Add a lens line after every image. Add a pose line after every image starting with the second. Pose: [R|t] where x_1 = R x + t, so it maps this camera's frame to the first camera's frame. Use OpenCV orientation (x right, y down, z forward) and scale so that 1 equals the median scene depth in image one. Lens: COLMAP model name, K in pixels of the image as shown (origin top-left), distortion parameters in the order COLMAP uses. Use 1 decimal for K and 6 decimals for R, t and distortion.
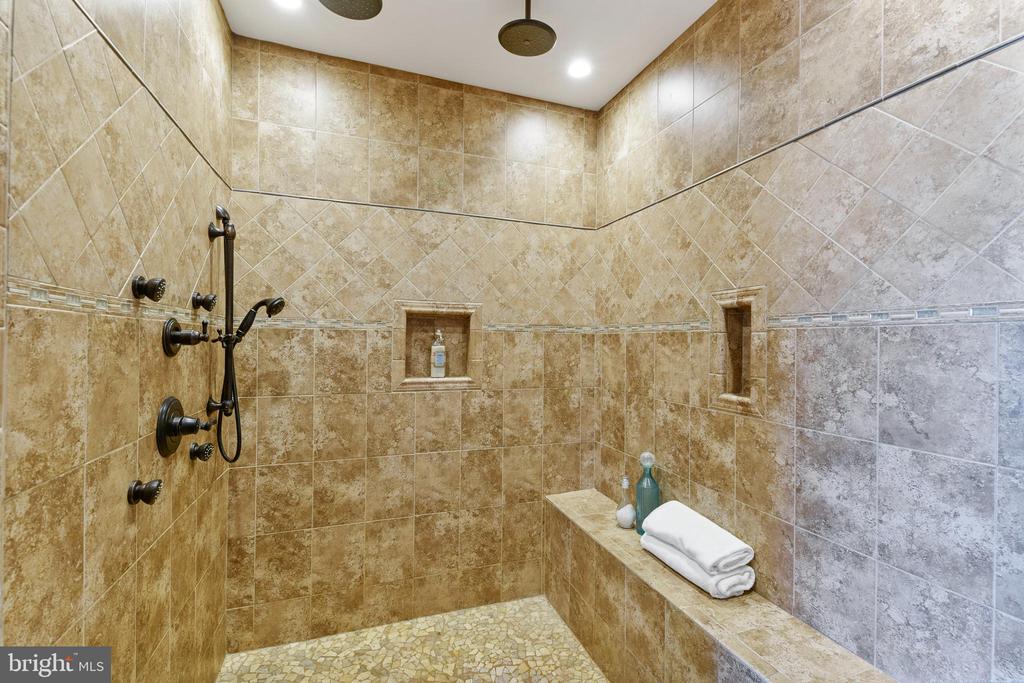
lens RADIAL K [[451.6, 0, 505.5], [0, 451.6, 342.5], [0, 0, 1]] dist [0.005053, -0.002364]
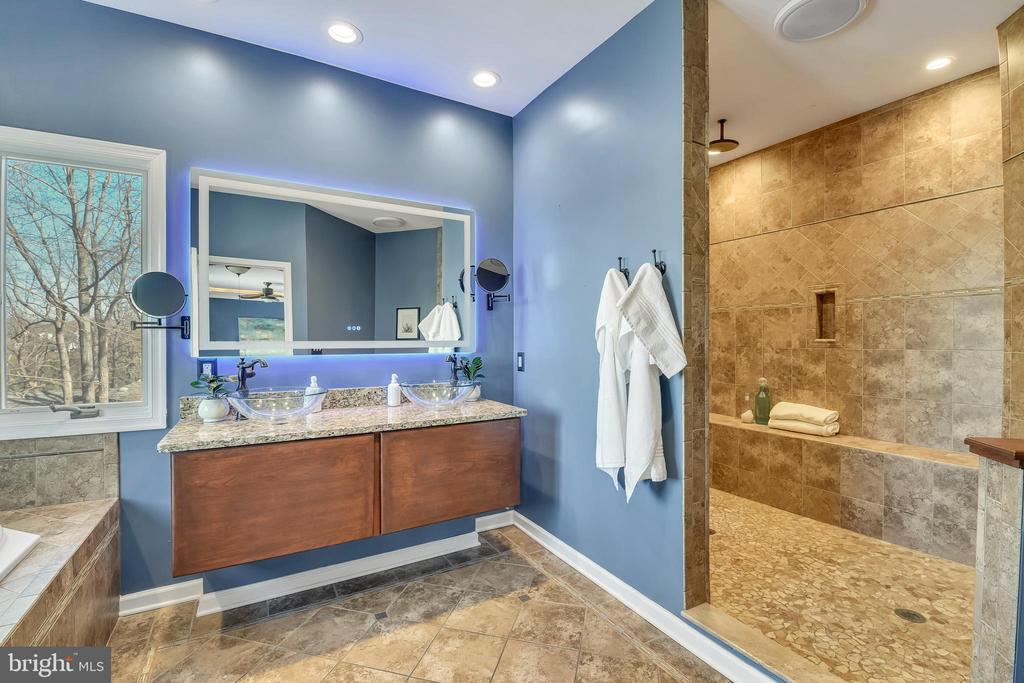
lens RADIAL K [[468.2, 0, 520.1], [0, 468.2, 340.5], [0, 0, 1]] dist [-0.006591, -0.001165]
pose [[0.977440, -0.001657, 0.211206, -1.318992], [0.002834, 0.999982, -0.005271, 0.144664], [-0.211194, 0.005750, 0.977427, -0.758460]]
